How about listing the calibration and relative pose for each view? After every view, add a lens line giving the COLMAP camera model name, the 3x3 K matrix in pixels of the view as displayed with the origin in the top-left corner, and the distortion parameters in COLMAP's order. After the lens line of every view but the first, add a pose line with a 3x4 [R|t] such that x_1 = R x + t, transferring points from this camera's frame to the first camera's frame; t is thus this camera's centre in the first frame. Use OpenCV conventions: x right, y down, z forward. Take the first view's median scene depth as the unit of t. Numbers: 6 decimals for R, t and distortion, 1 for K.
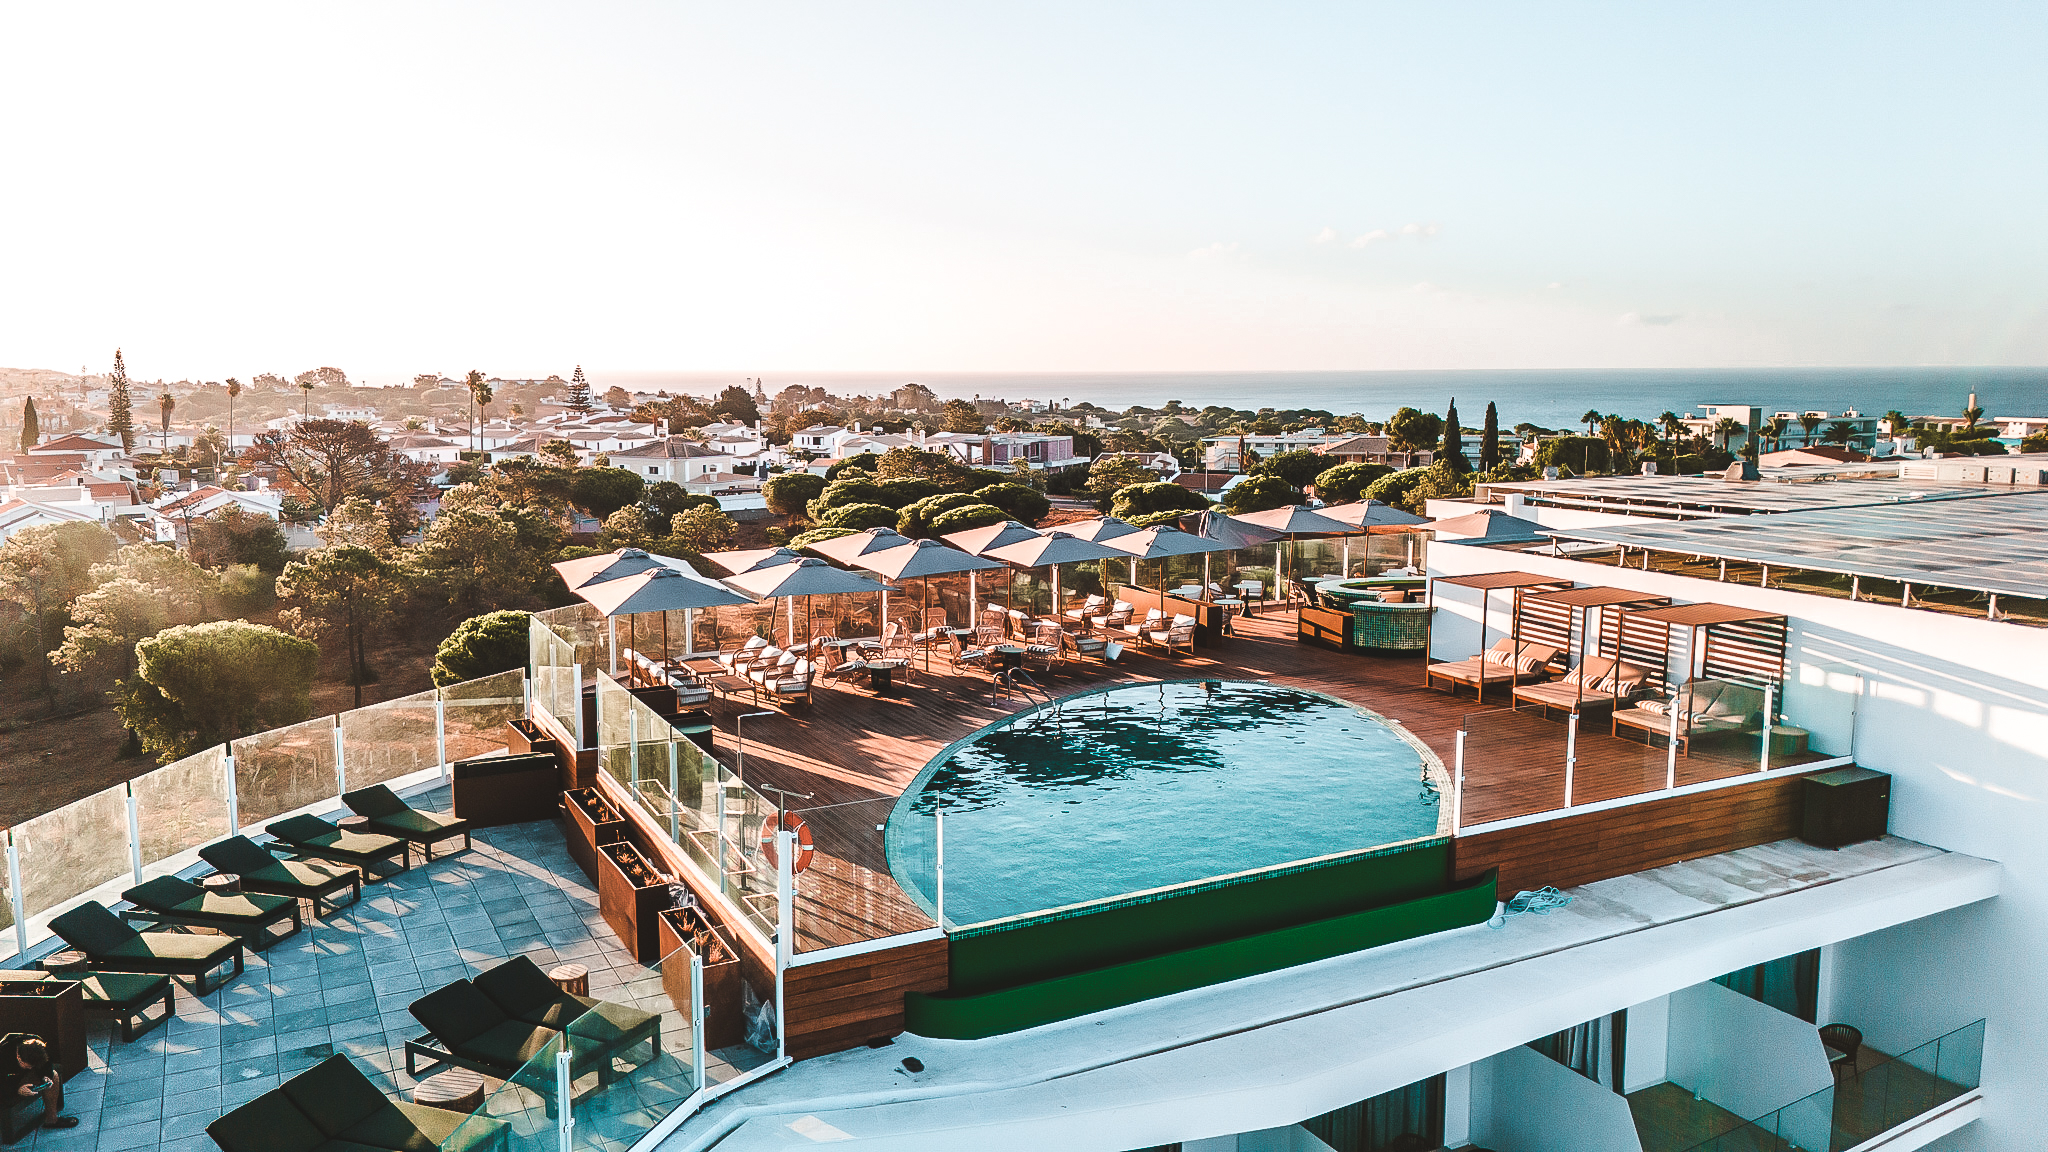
lens RADIAL K [[1477.6, 0, 1050.6], [0, 1477.6, 599.4], [0, 0, 1]] dist [0.065377, -0.043087]
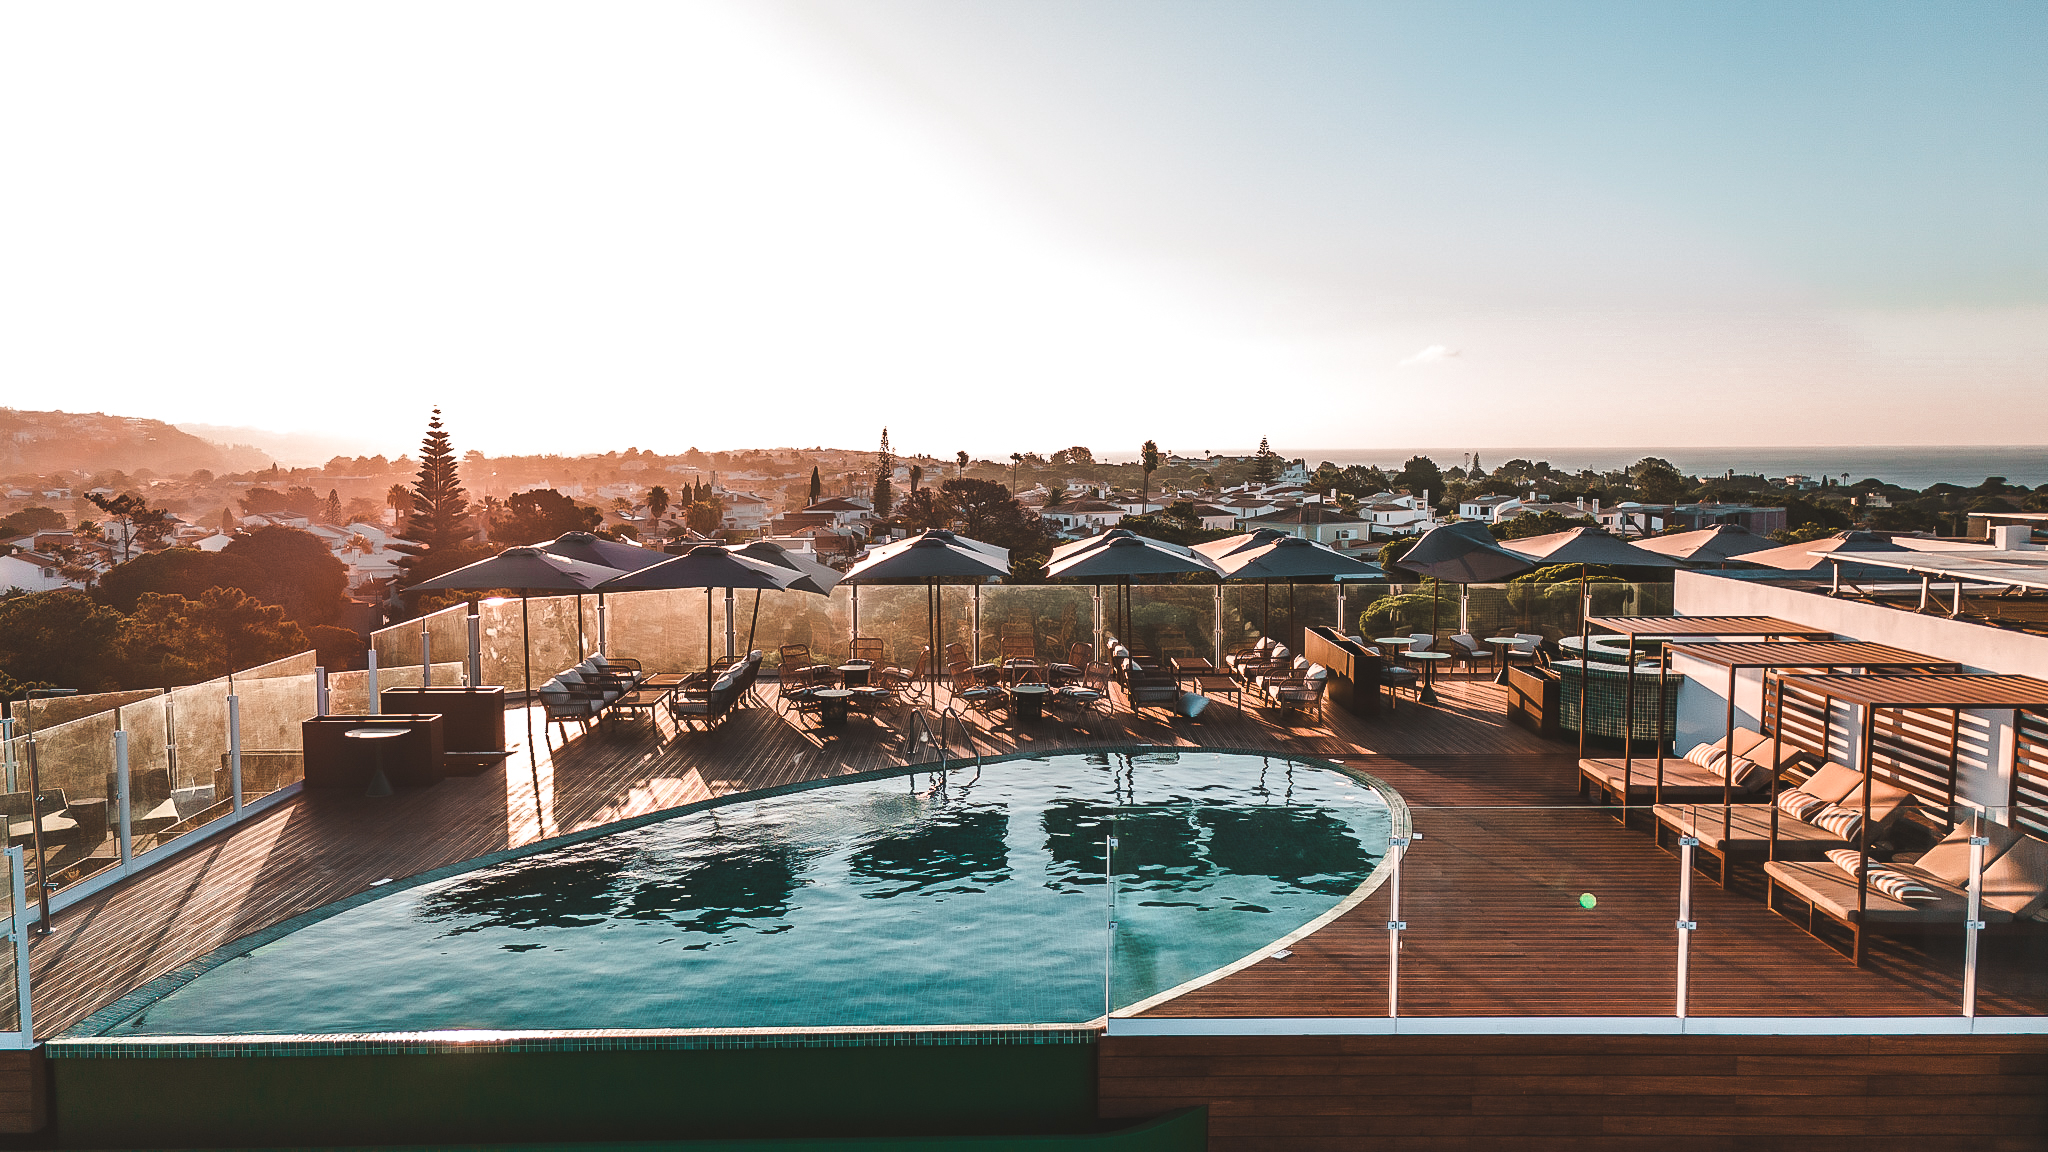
lens RADIAL K [[1477.6, 0, 1034.2], [0, 1477.6, 588.0], [0, 0, 1]] dist [0.065377, -0.043087]
pose [[0.885480, 0.038152, -0.463108, 0.367163], [-0.065180, 0.996968, -0.042494, 0.016314], [0.460082, 0.067814, 0.885283, 0.368227]]
